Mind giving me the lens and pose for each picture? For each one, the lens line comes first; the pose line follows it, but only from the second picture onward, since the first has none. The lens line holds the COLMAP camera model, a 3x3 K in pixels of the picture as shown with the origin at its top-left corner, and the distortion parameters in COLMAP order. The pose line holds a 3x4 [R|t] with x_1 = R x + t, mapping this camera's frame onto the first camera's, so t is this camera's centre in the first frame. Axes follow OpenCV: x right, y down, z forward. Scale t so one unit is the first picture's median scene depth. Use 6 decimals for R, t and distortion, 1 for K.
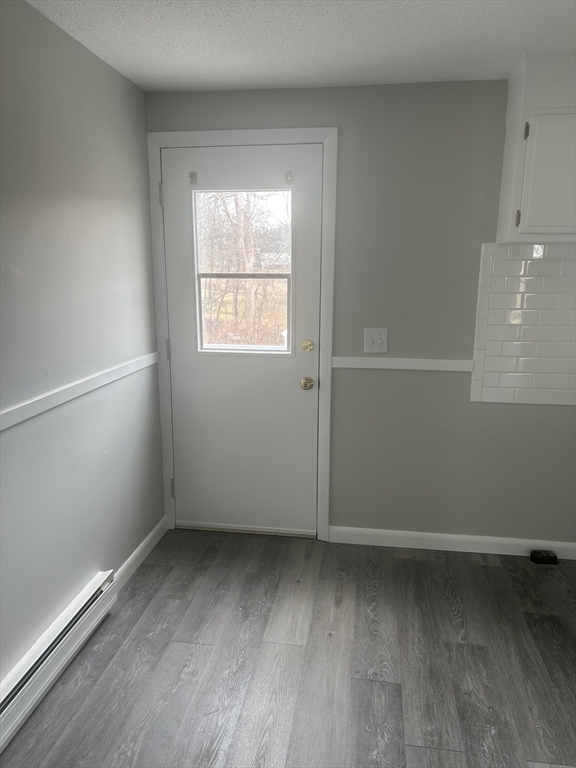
lens RADIAL K [[571.1, 0, 282.7], [0, 571.1, 382.1], [0, 0, 1]] dist [0.044054, -0.051453]
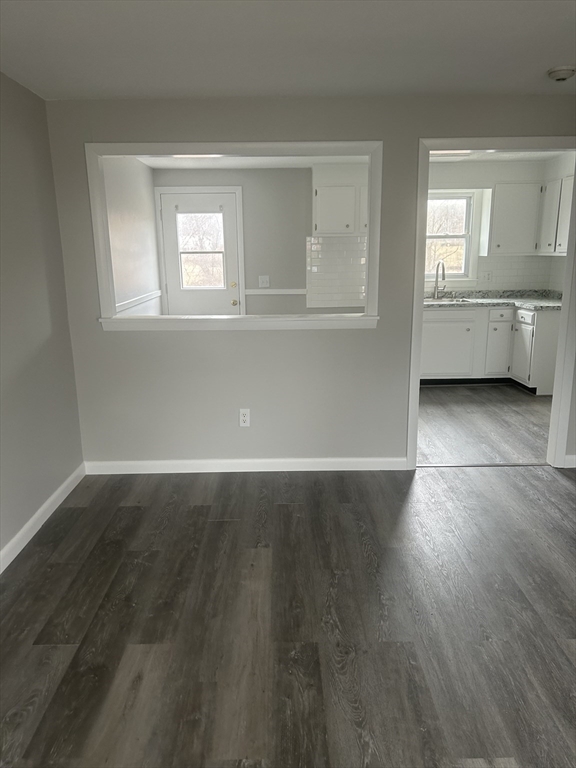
lens RADIAL K [[571.1, 0, 290.3], [0, 571.1, 391.0], [0, 0, 1]] dist [0.044054, -0.051453]
pose [[0.984490, -0.053716, 0.167015, -0.127343], [0.047883, 0.998101, 0.038763, 0.263159], [-0.168780, -0.030164, 0.985192, -1.181951]]
